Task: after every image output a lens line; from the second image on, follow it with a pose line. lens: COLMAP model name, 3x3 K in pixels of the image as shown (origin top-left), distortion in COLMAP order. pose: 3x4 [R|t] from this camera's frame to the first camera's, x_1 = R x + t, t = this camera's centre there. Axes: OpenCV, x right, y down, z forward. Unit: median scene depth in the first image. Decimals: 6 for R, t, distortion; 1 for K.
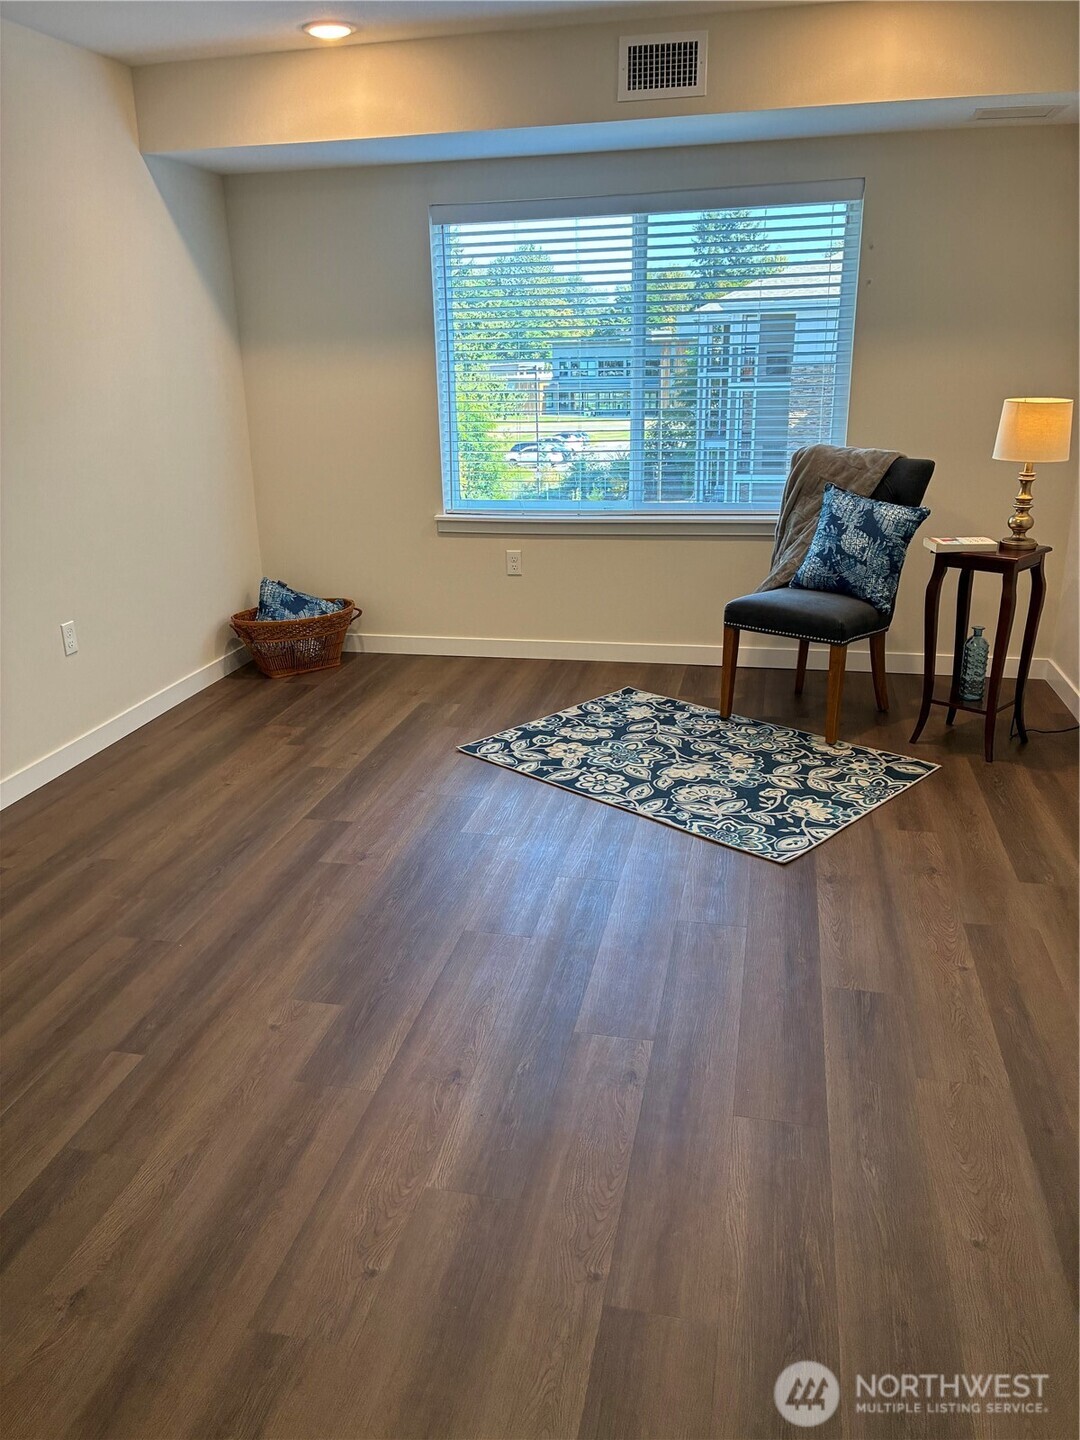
lens RADIAL K [[1093.7, 0, 527.7], [0, 1093.7, 726.3], [0, 0, 1]] dist [0.031225, -0.002960]
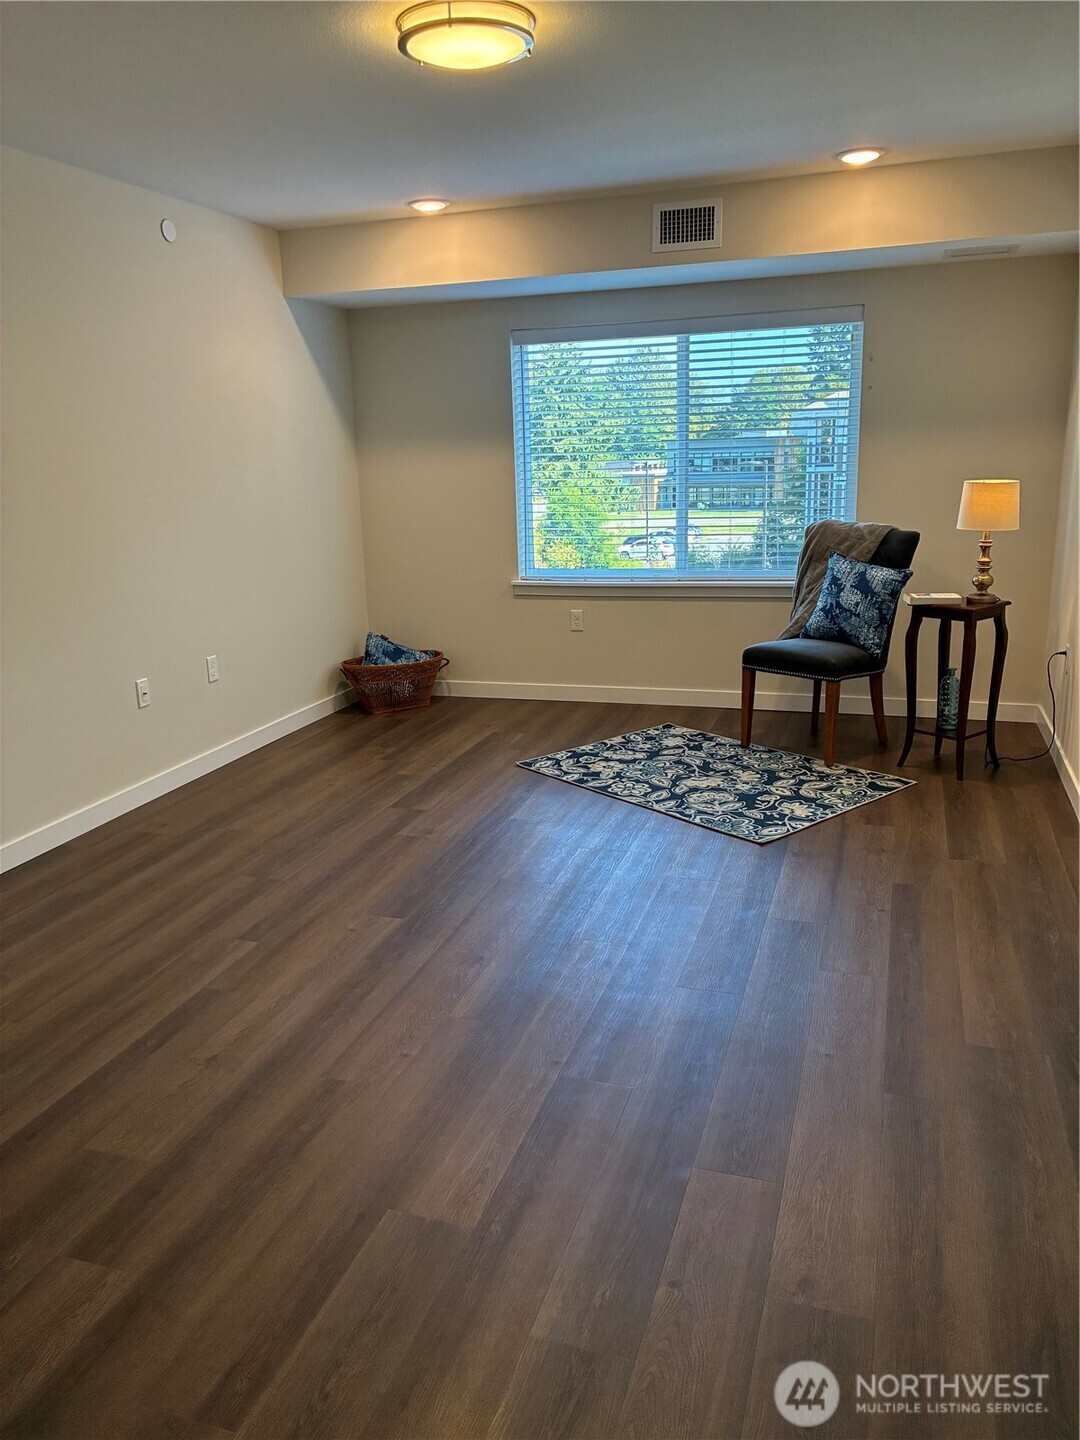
lens RADIAL K [[1099.4, 0, 545.6], [0, 1099.4, 730.3], [0, 0, 1]] dist [0.078445, -0.089252]
pose [[0.995953, 0.015965, -0.088446, 0.075200], [-0.022978, 0.996621, -0.078857, 0.078655], [0.086888, 0.080570, 0.992955, -0.217252]]
